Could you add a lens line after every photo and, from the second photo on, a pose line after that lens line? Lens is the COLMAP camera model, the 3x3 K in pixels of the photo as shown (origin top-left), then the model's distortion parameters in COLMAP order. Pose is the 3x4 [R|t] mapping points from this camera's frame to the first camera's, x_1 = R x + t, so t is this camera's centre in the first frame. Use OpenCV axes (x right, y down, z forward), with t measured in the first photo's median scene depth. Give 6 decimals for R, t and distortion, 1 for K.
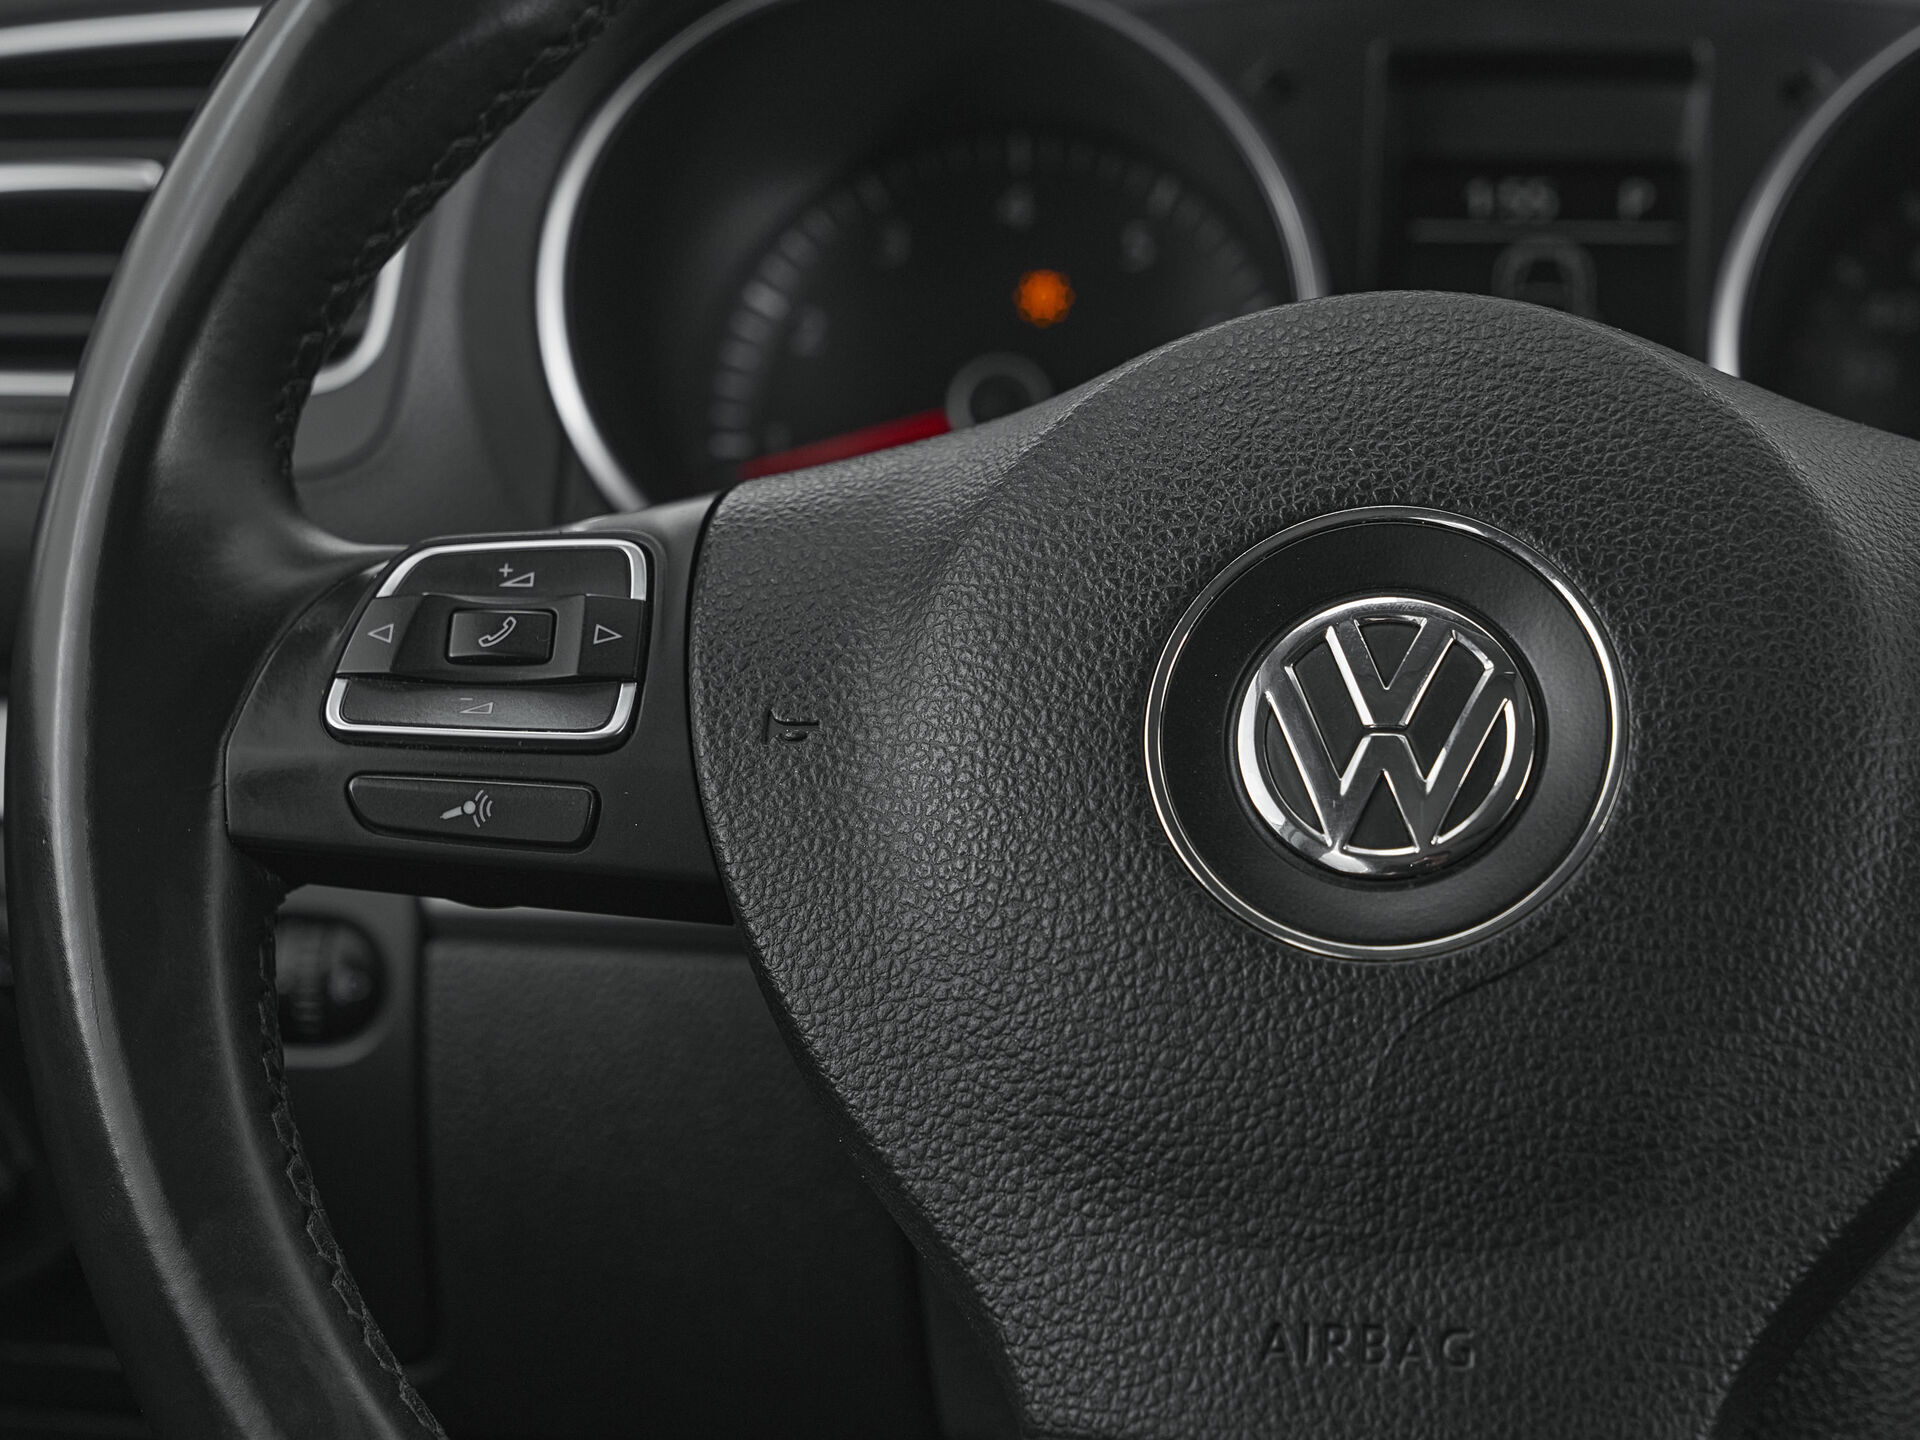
lens RADIAL K [[5291.6, 0, 960.0], [0, 5291.6, 720.0], [0, 0, 1]] dist [-0.011382, -1.027038]
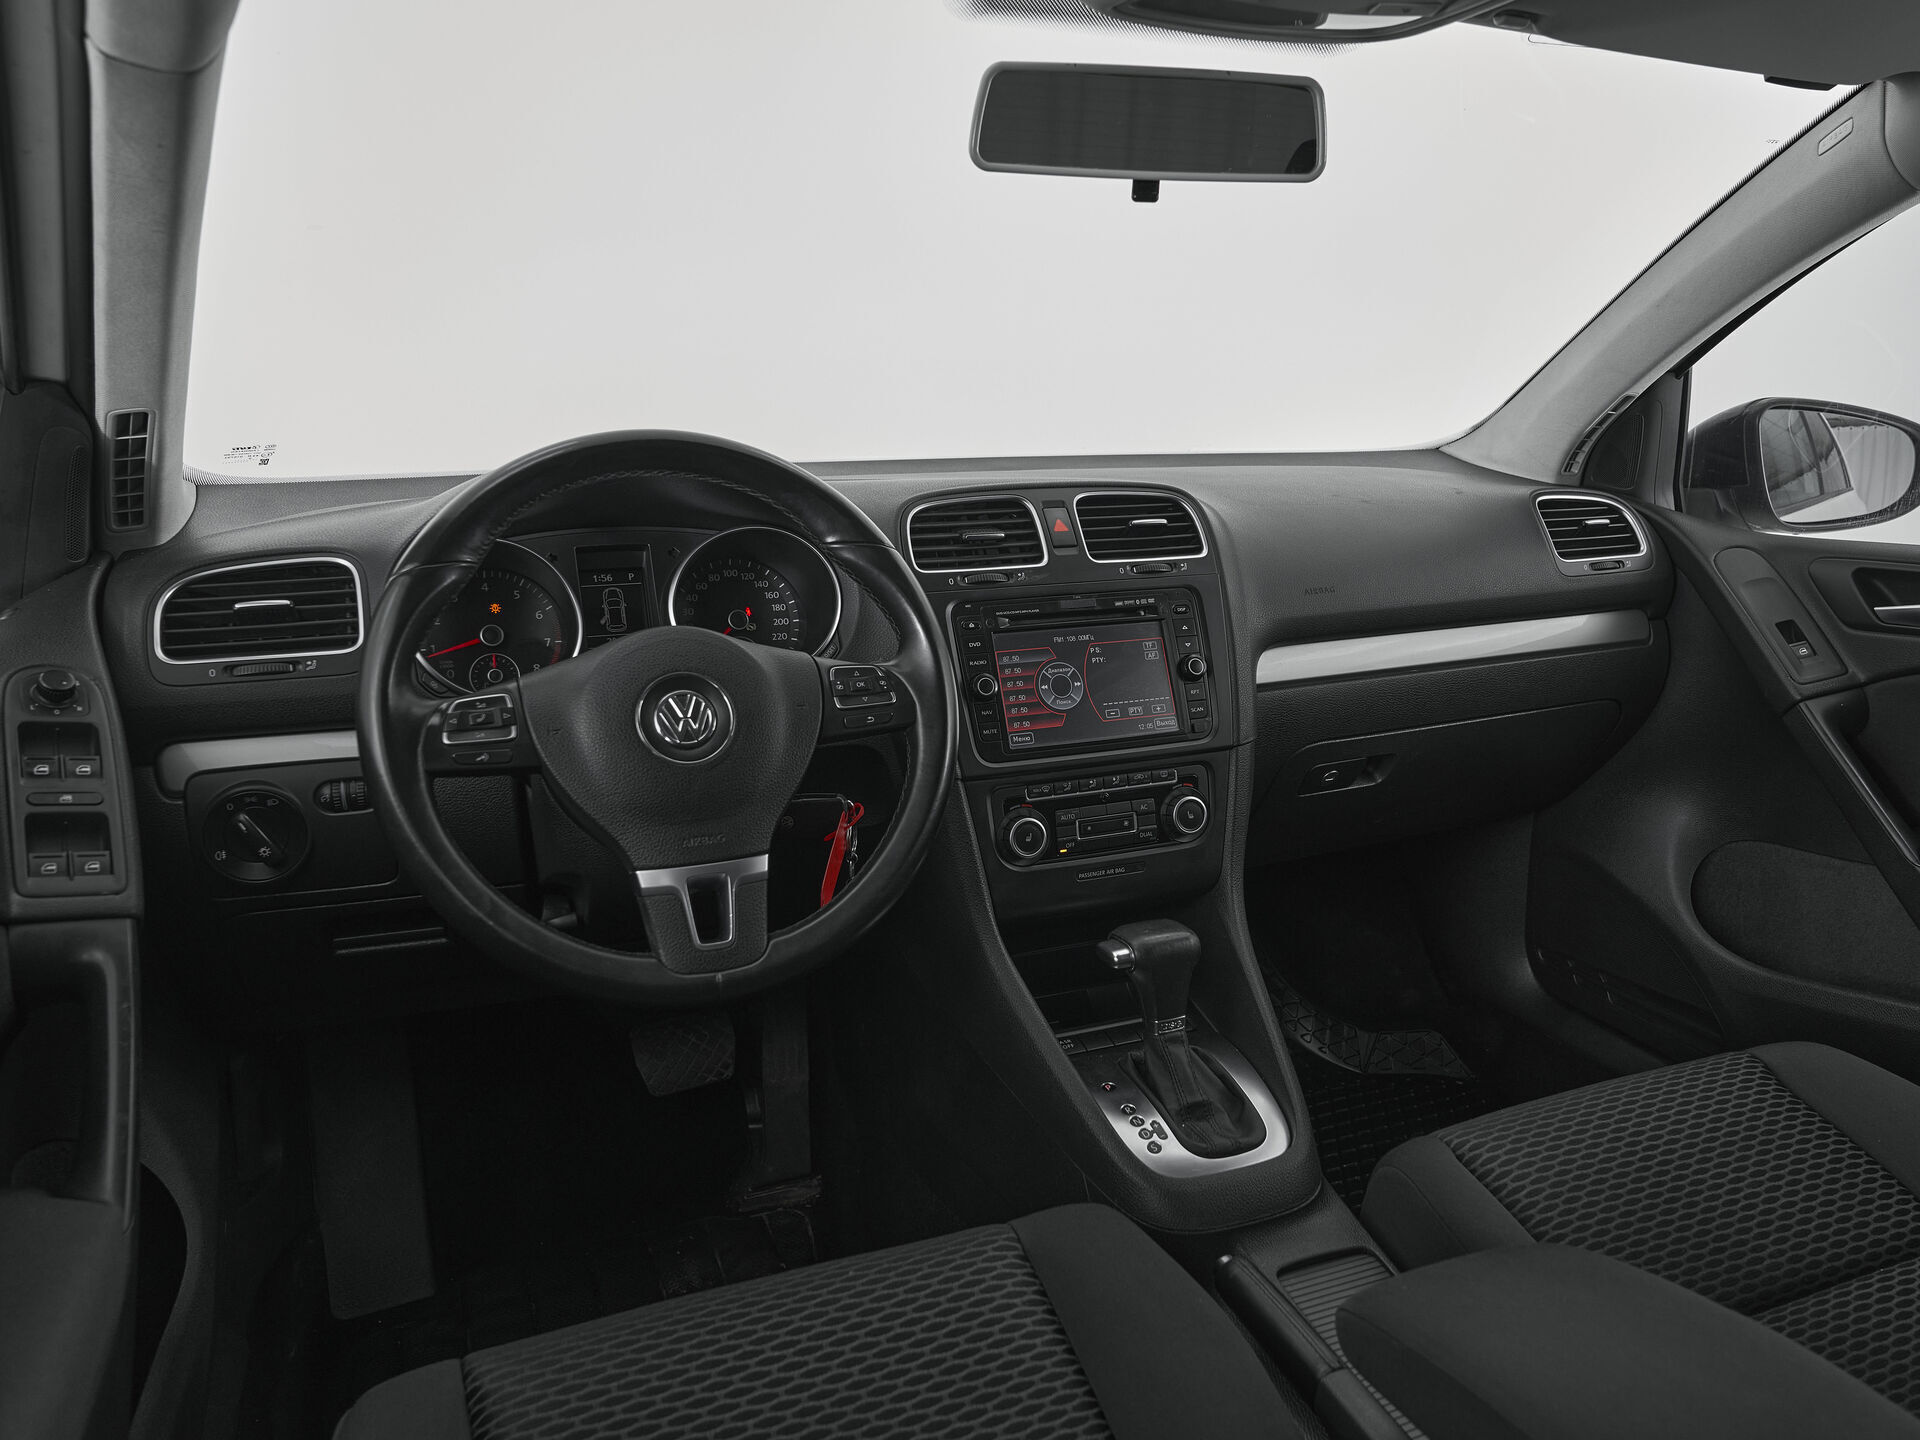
lens RADIAL K [[1448.1, 0, 1026.6], [0, 1448.1, 717.7], [0, 0, 1]] dist [0.002251, 0.000334]
pose [[0.835311, -0.123463, 0.535735, -0.381020], [0.080341, 0.991410, 0.103208, -0.113153], [-0.543875, -0.043169, 0.838055, -0.318727]]
